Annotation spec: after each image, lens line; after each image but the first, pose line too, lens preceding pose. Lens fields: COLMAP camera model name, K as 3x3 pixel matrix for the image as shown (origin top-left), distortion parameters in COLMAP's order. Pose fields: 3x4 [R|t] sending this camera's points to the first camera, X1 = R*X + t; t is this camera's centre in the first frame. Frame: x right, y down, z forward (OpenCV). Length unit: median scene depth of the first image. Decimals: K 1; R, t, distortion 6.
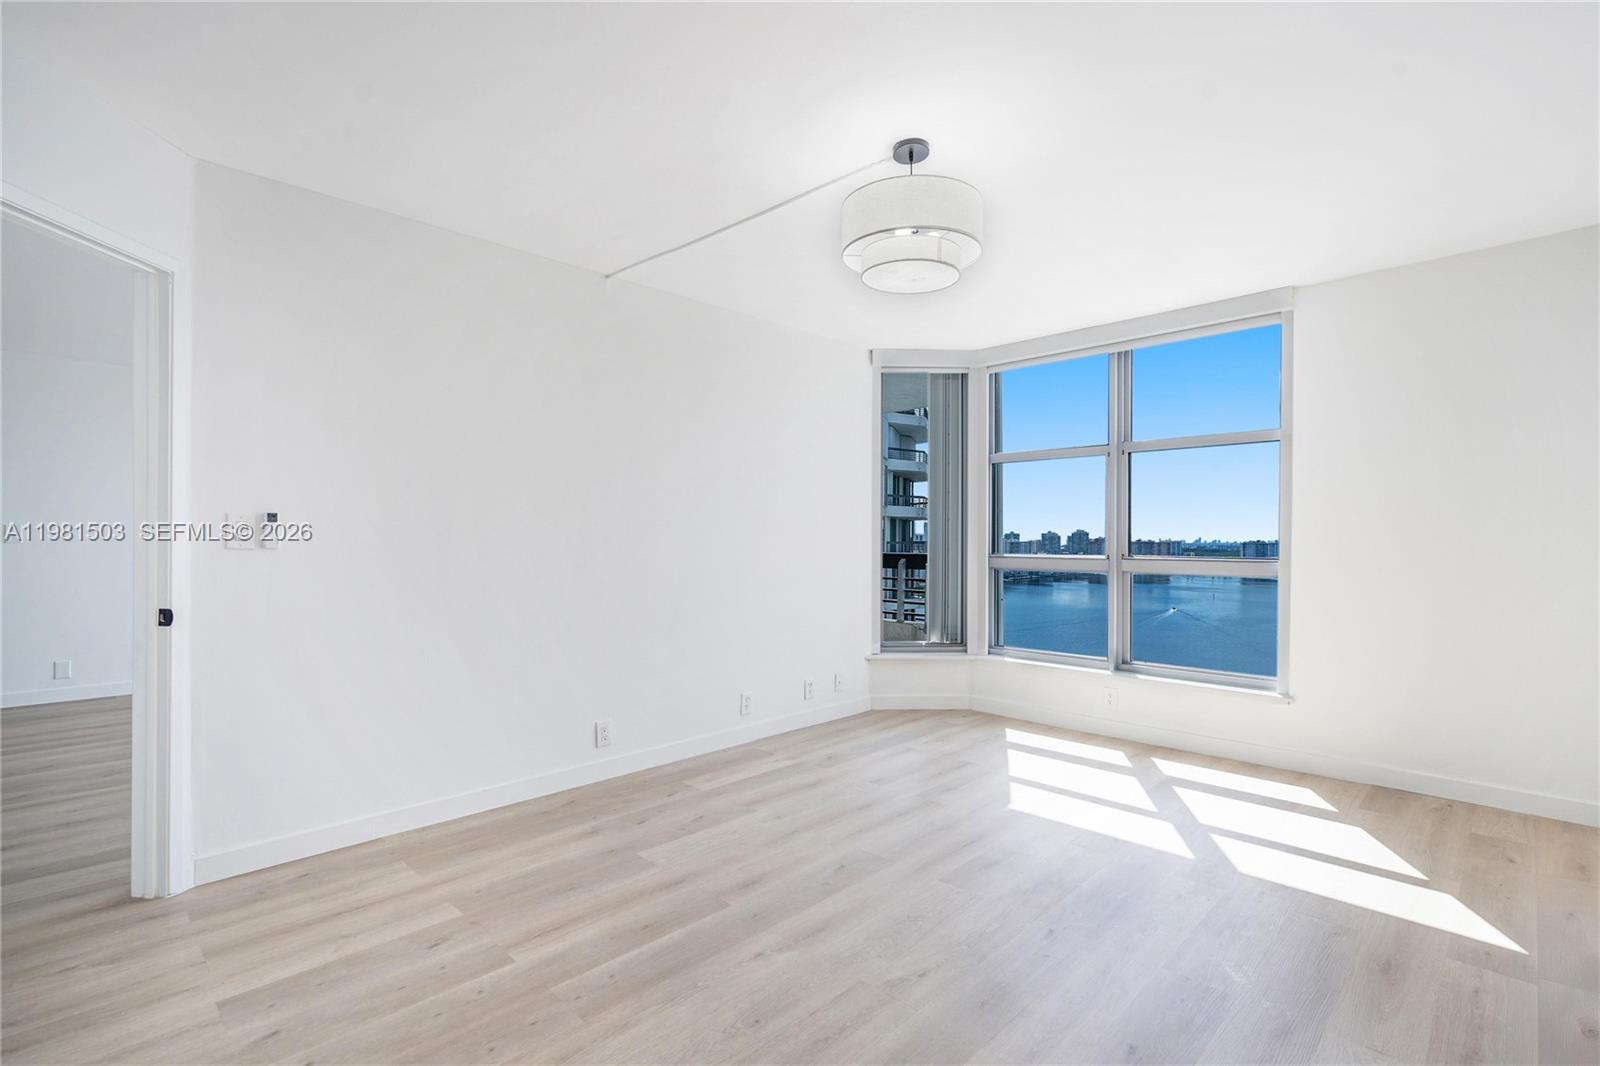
lens RADIAL K [[730.7, 0, 775.0], [0, 730.7, 536.1], [0, 0, 1]] dist [-0.001602, 0.001385]
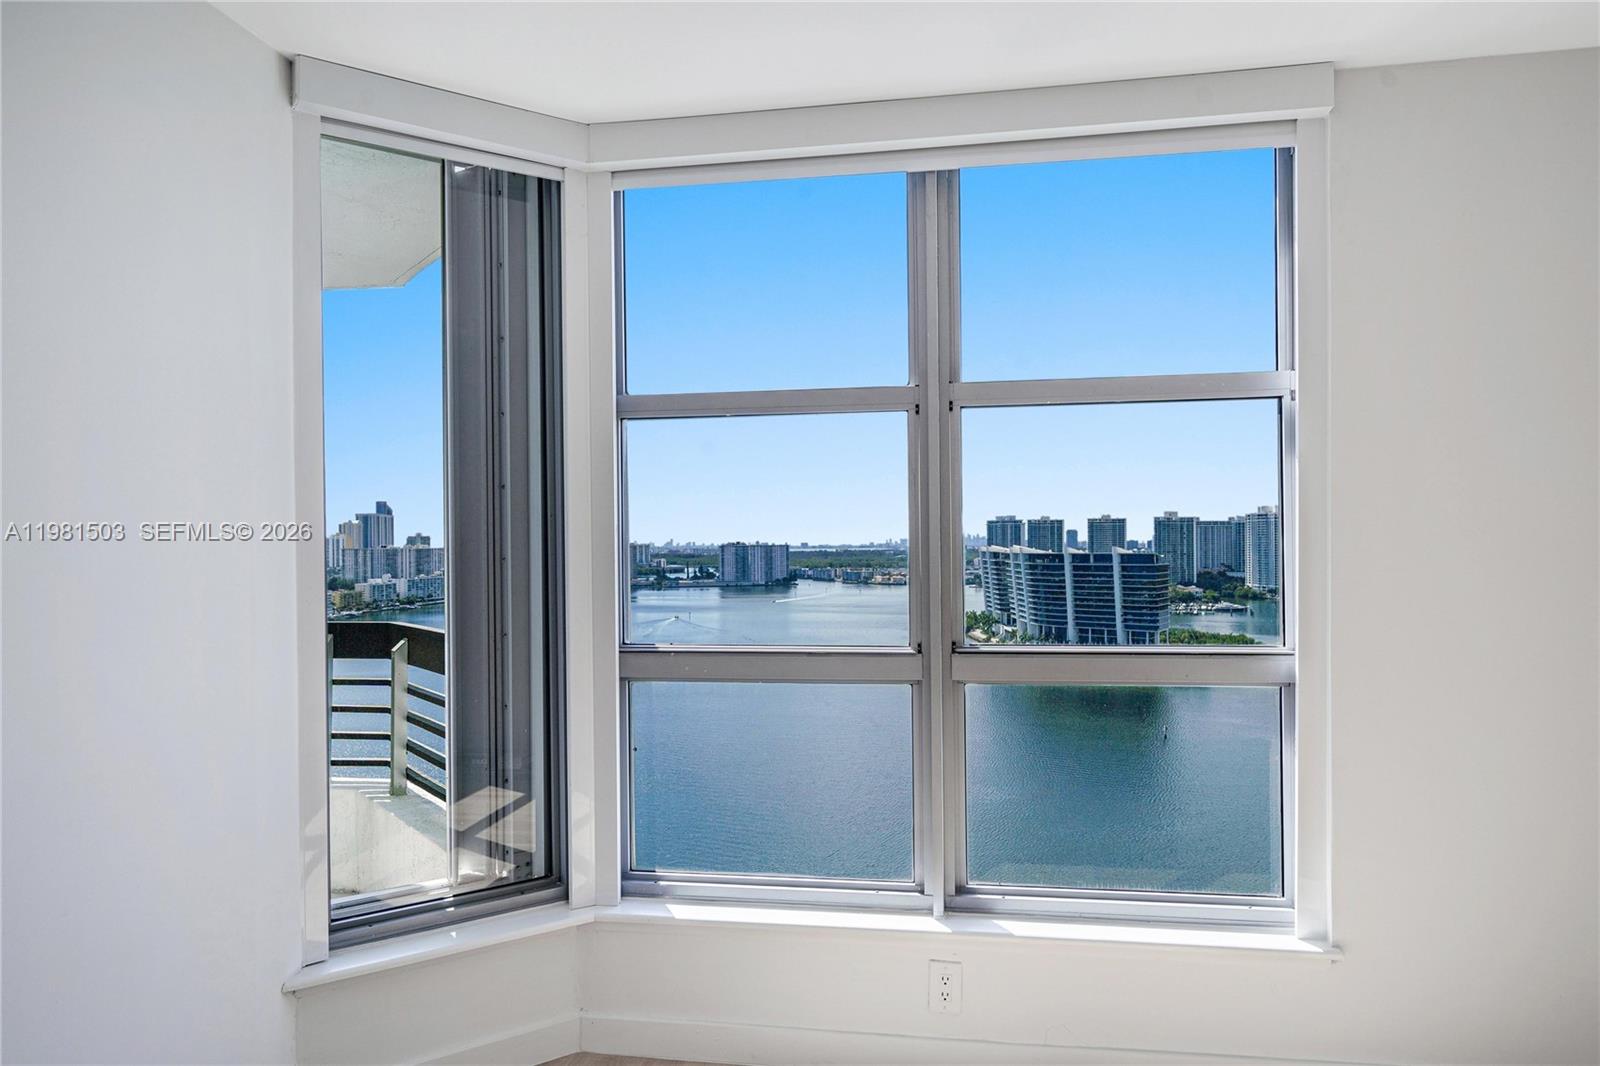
lens RADIAL K [[1094.8, 0, 810.5], [0, 1094.8, 535.7], [0, 0, 1]] dist [0.014617, -0.000325]
pose [[0.788192, -0.010213, 0.615344, 0.007494], [0.011654, 0.999931, 0.001669, -0.034006], [-0.615319, 0.005856, 0.788257, 0.460042]]
